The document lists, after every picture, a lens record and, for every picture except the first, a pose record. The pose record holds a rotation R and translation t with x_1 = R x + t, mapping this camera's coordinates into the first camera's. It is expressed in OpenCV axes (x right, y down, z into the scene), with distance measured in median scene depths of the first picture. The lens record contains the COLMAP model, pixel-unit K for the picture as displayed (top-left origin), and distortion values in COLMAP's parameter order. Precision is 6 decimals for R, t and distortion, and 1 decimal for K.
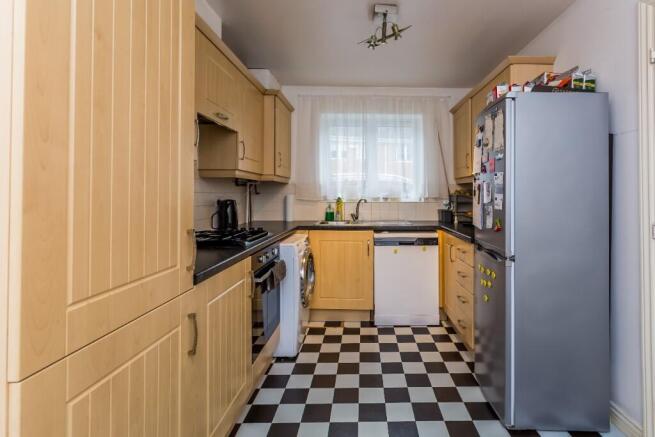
lens RADIAL K [[325.9, 0, 373.9], [0, 325.9, 193.8], [0, 0, 1]] dist [0.001251, 0.000255]
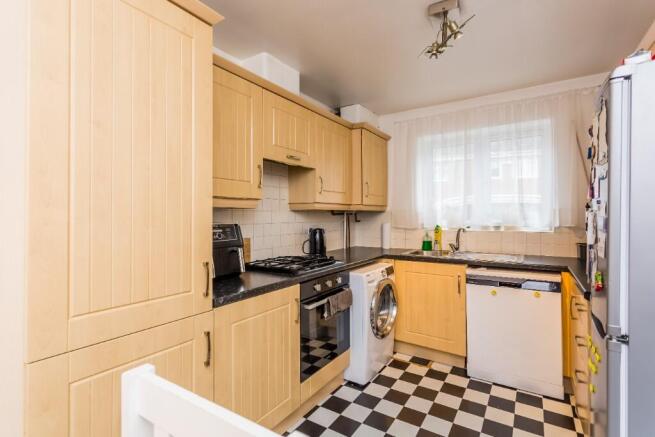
lens RADIAL K [[313.2, 0, 327.5], [0, 313.2, 218.5], [0, 0, 1]] dist [0.002816, 0.000546]
pose [[0.818750, -0.001703, -0.574148, 0.176056], [0.008117, 0.999930, 0.008610, -0.022026], [0.574093, -0.011710, 0.818706, 0.112064]]
